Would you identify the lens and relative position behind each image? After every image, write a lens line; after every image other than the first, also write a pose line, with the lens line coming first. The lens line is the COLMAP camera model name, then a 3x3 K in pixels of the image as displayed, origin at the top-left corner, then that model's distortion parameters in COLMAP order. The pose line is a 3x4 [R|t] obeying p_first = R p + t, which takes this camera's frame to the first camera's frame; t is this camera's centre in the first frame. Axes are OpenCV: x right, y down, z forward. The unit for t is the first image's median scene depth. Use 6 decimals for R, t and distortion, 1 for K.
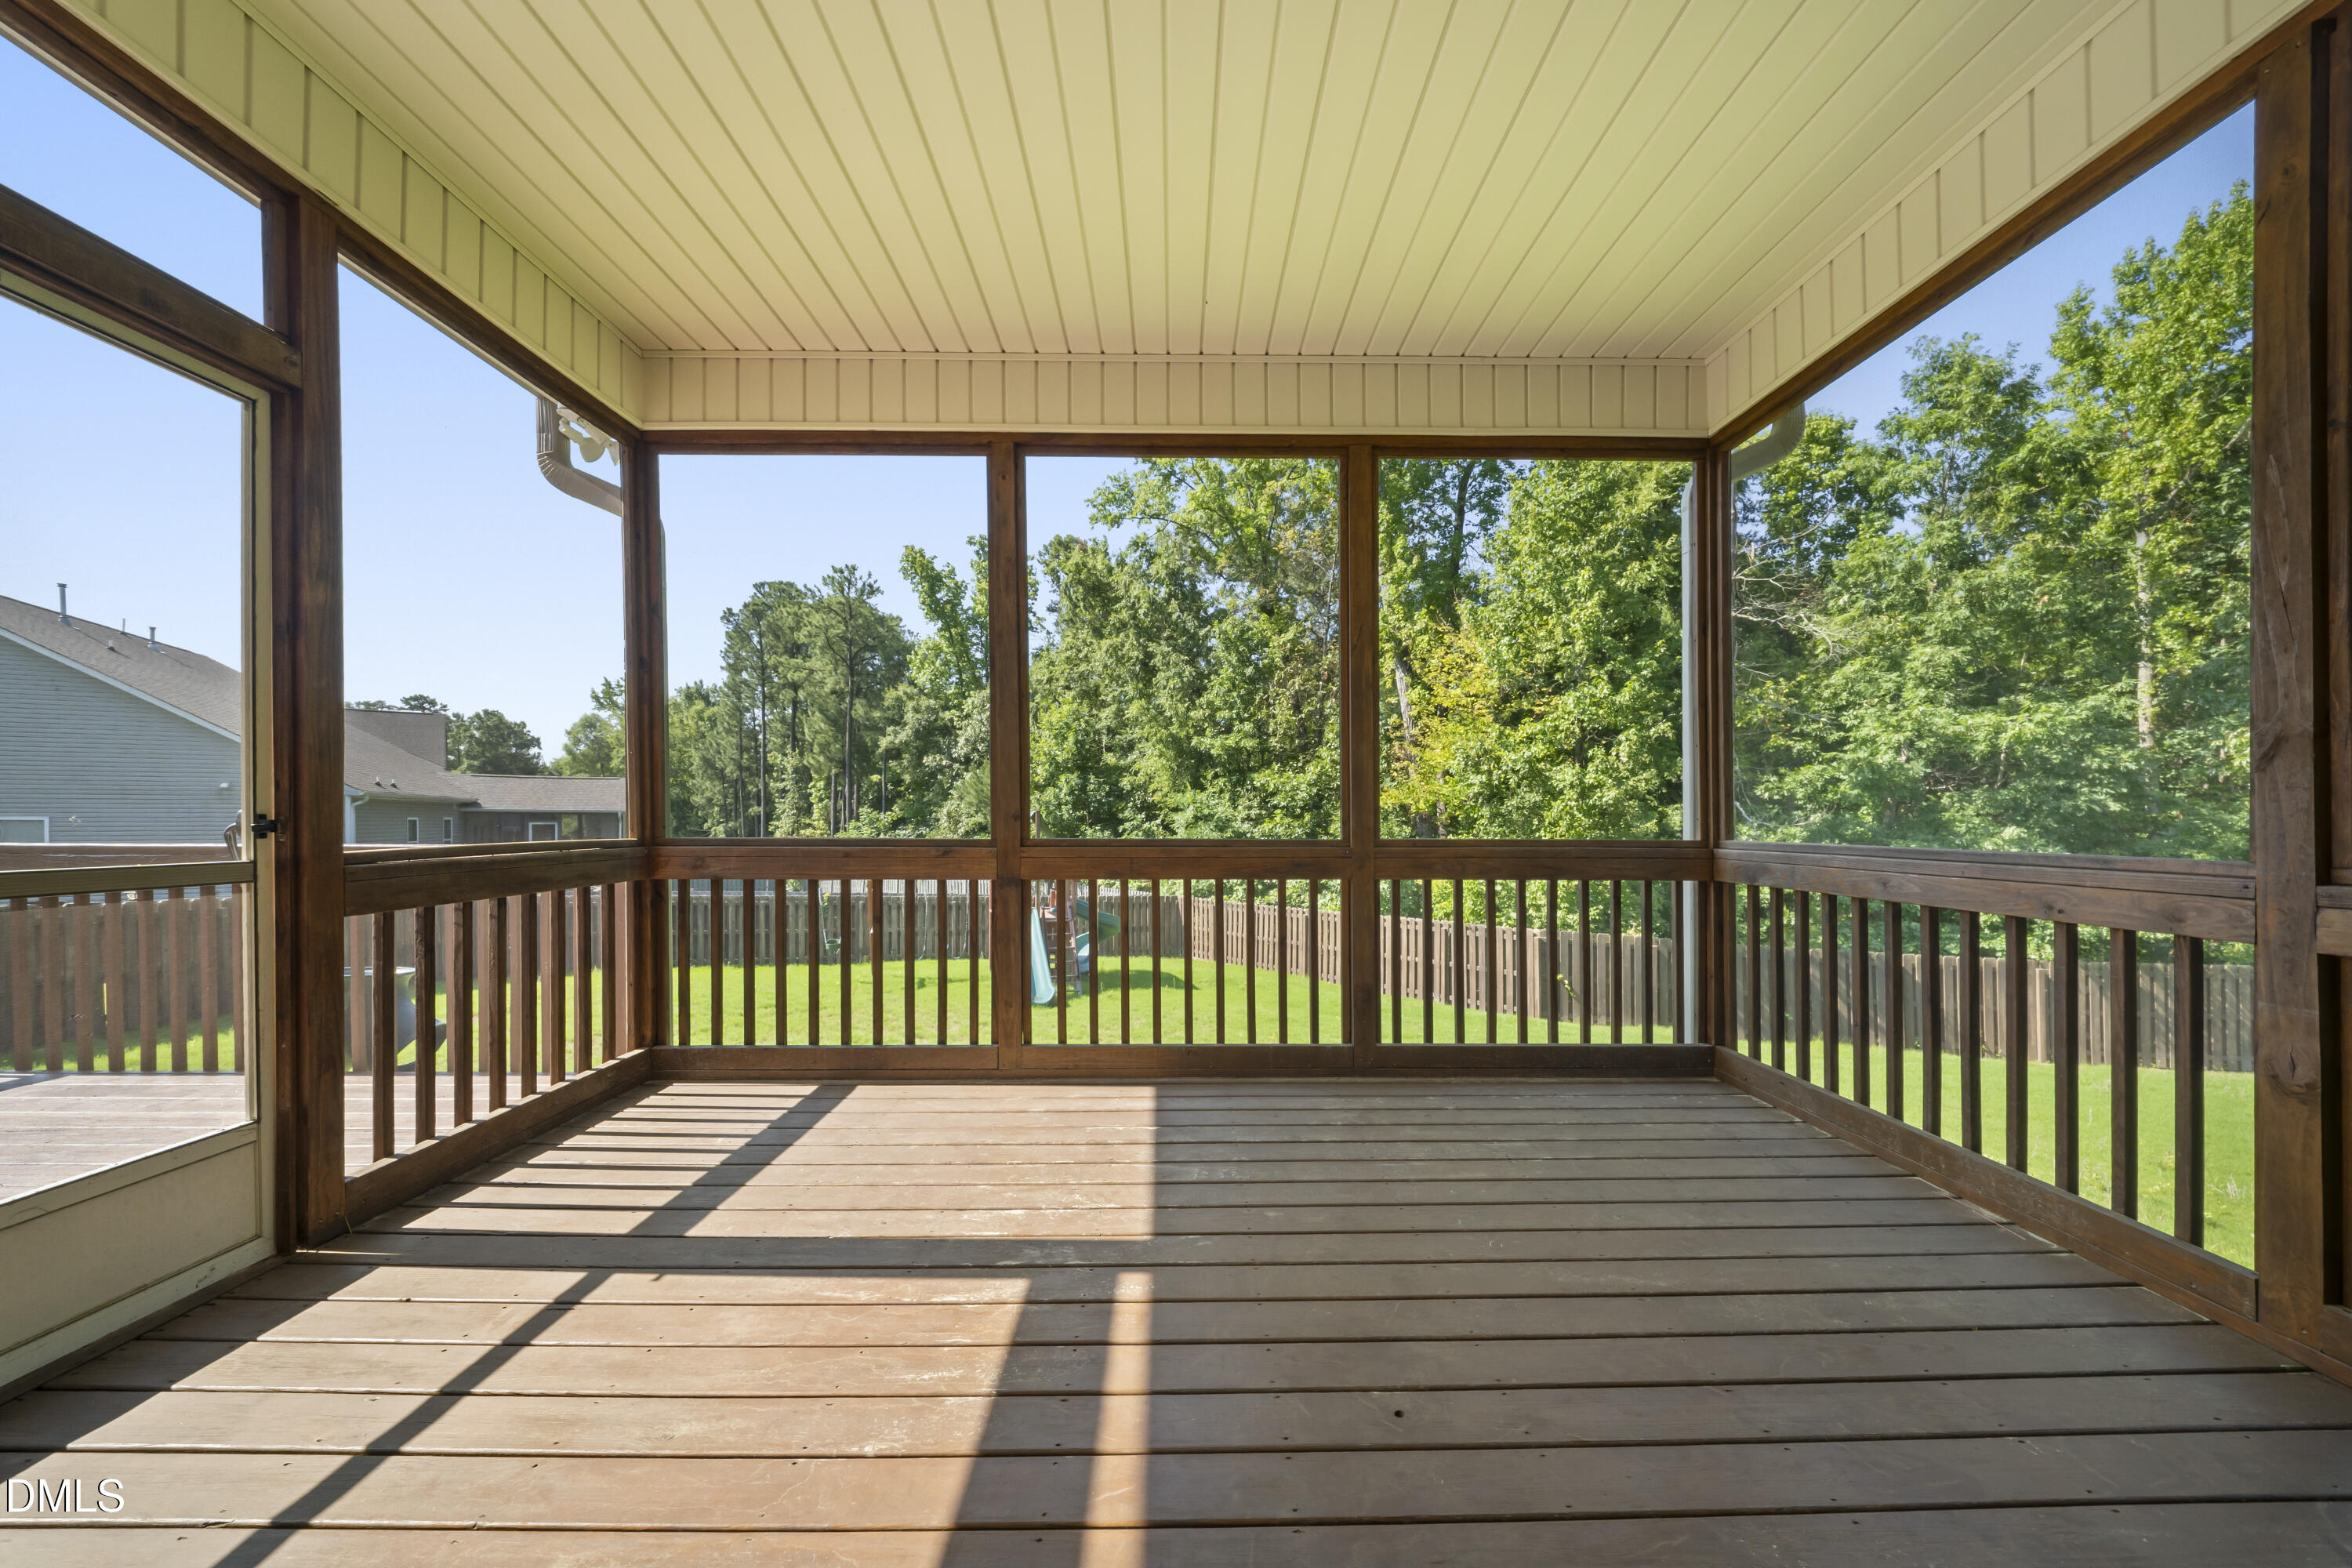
lens RADIAL K [[833.2, 0, 1187.9], [0, 833.2, 819.8], [0, 0, 1]] dist [0.015478, -0.010970]
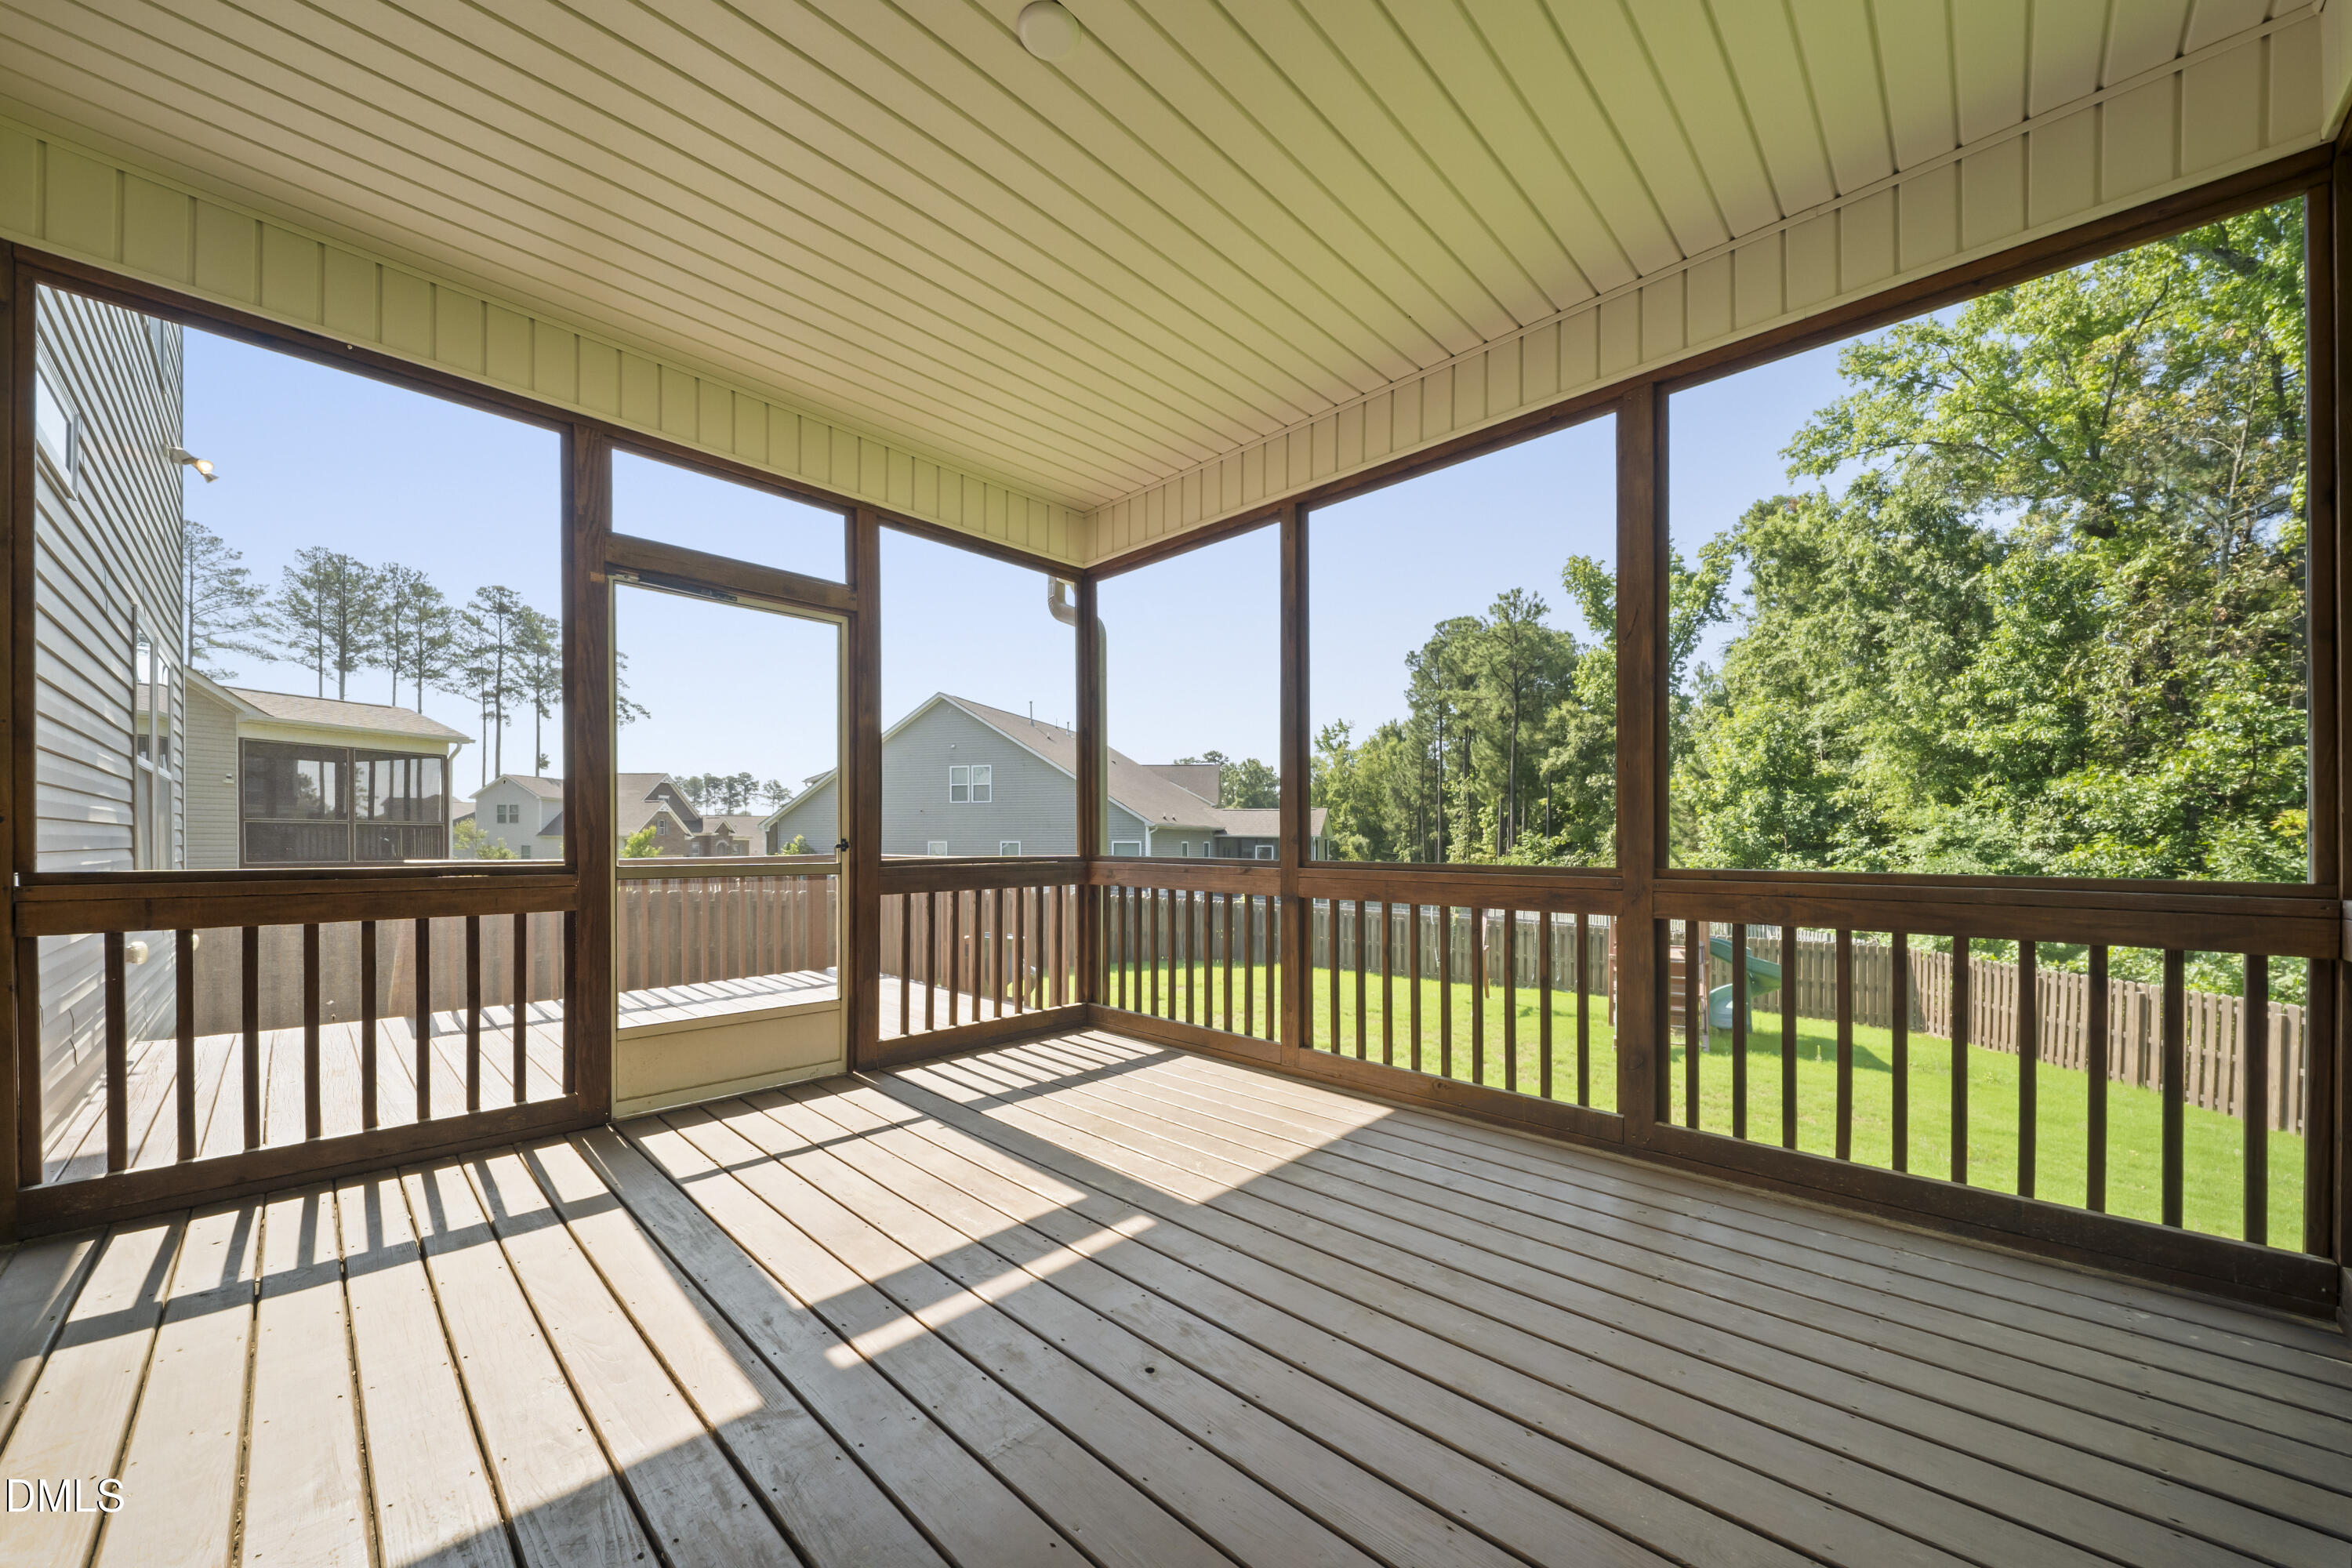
lens RADIAL K [[851.5, 0, 1194.4], [0, 851.5, 841.9], [0, 0, 1]] dist [0.001091, 0.000001]
pose [[0.713563, 0.000713, -0.700591, 0.055233], [-0.003036, 0.999993, -0.002074, 0.000217], [0.700584, 0.003607, 0.713560, 0.011342]]
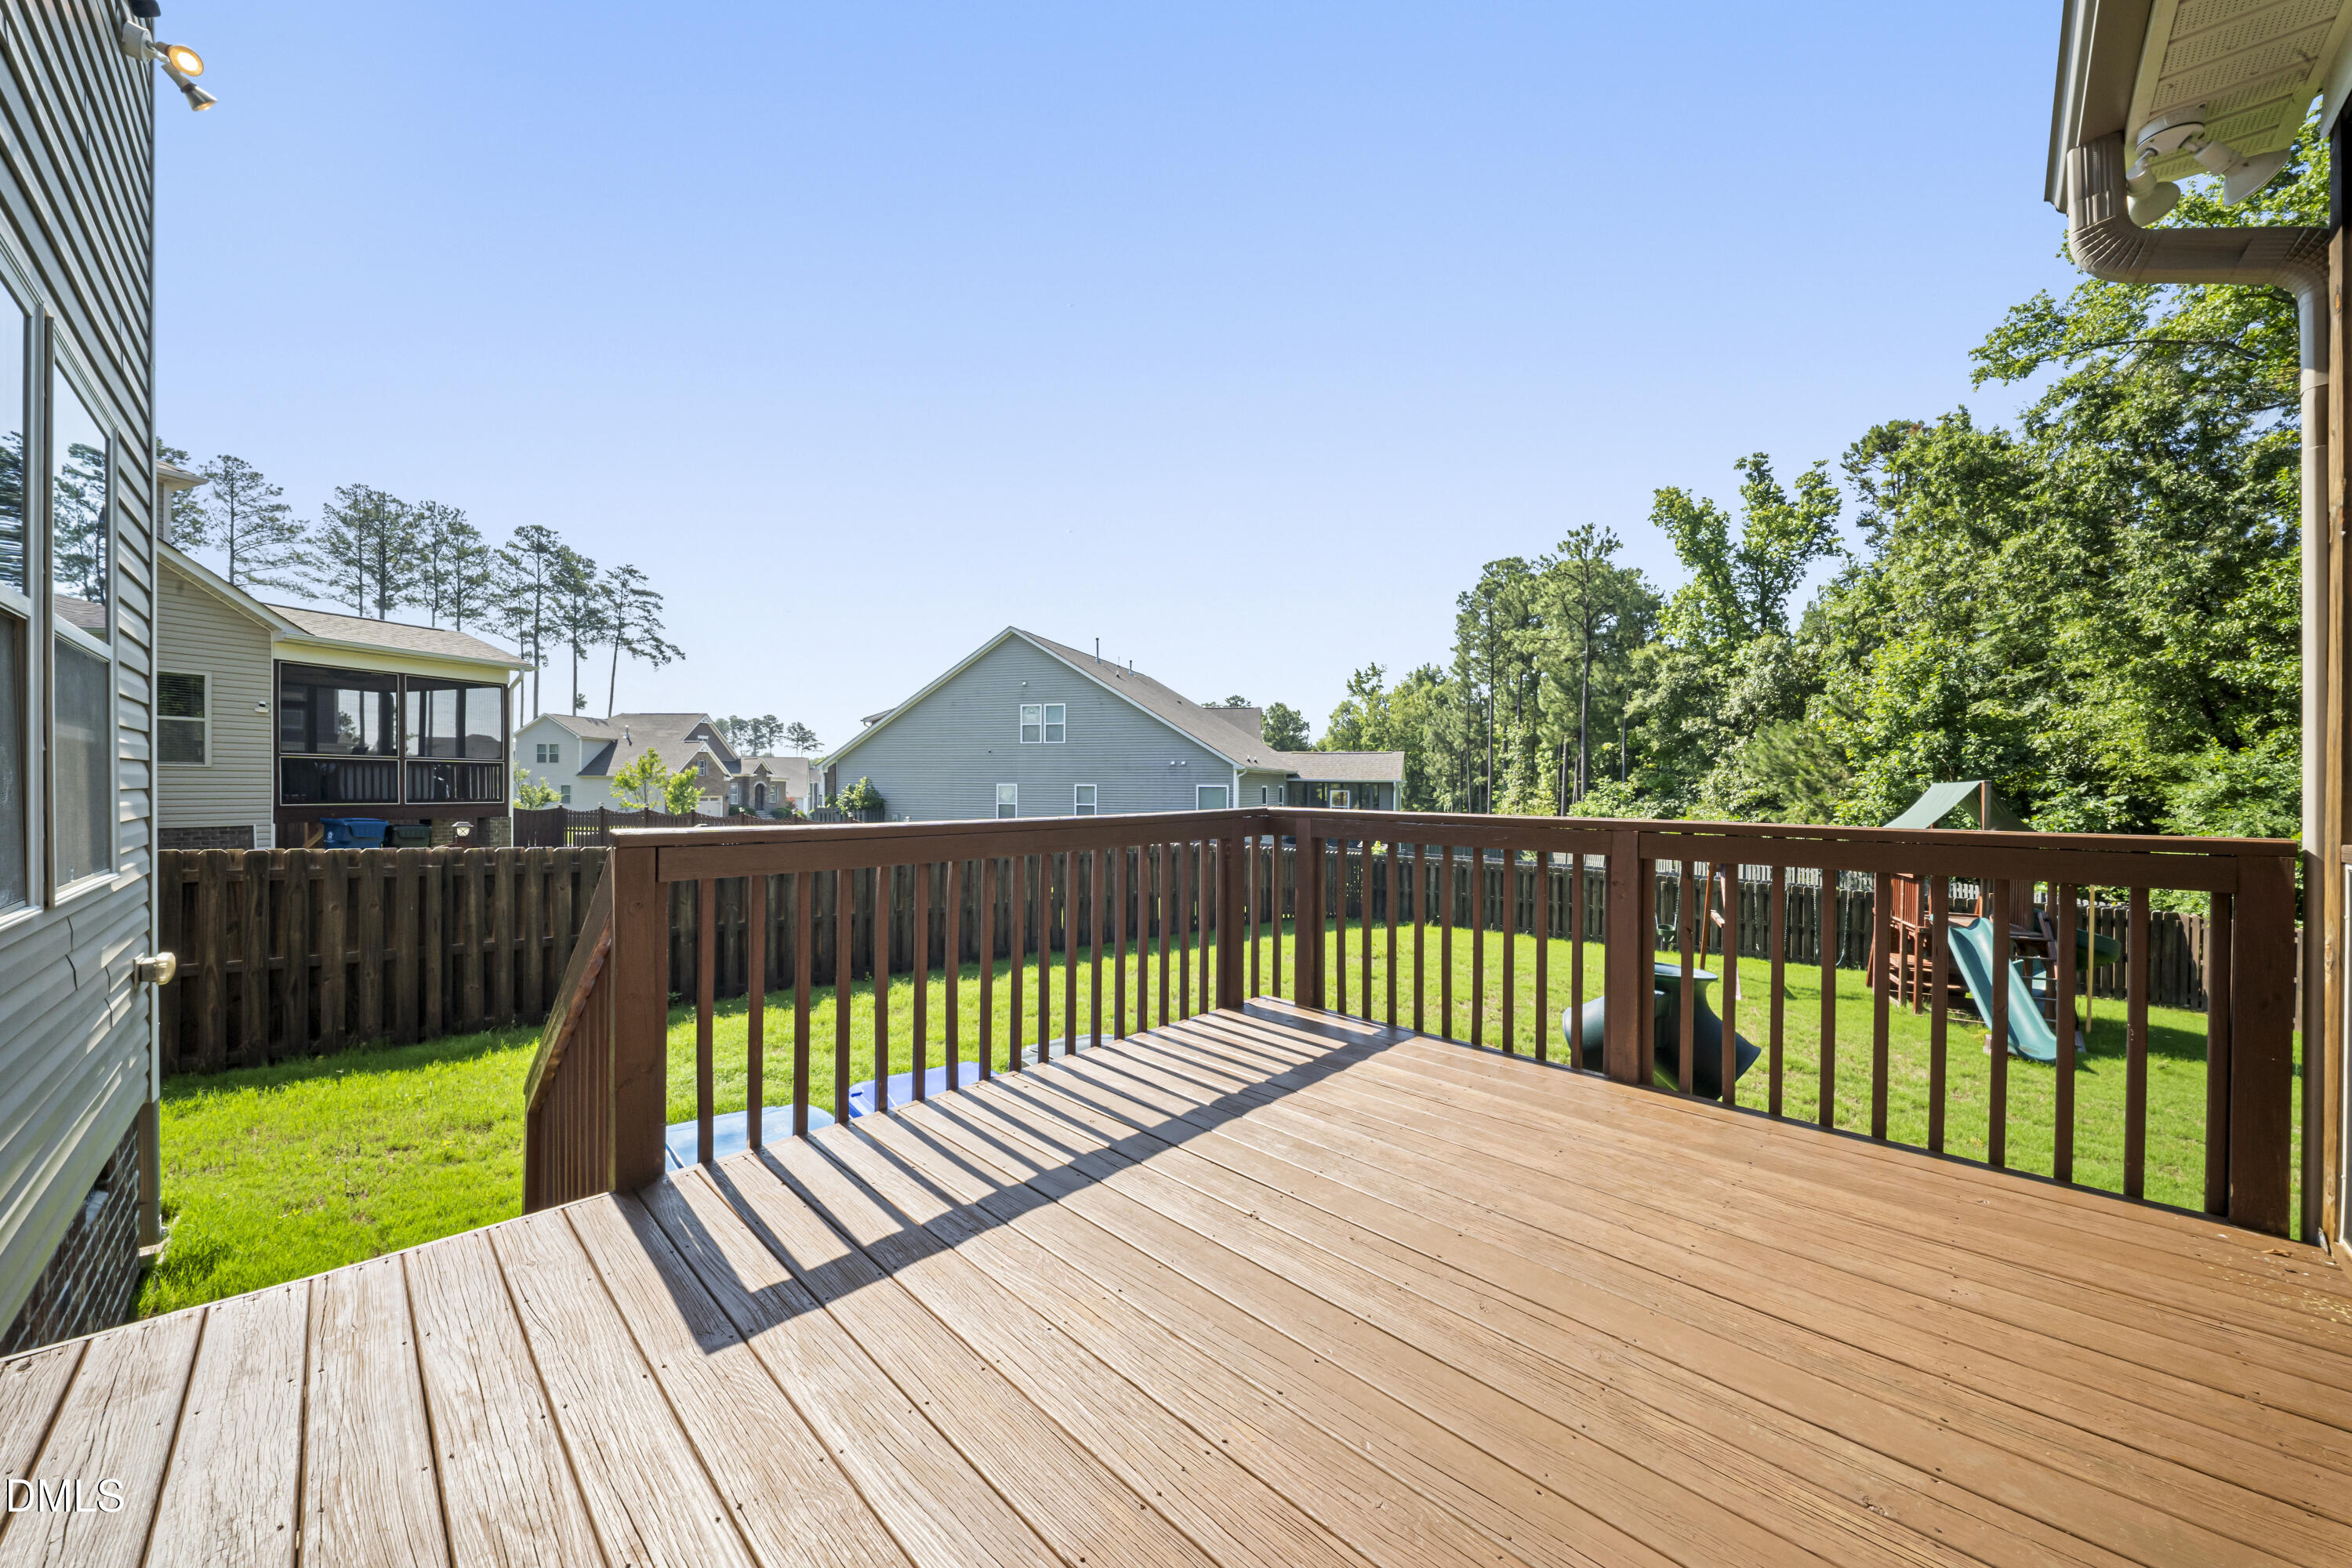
lens RADIAL K [[820.5, 0, 1181.0], [0, 820.5, 790.5], [0, 0, 1]] dist [0.010568, -0.003522]
pose [[0.703185, 0.009543, -0.710943, -0.093243], [-0.009024, 0.999949, 0.004497, -0.000092], [0.710950, 0.003253, 0.703235, 0.007041]]
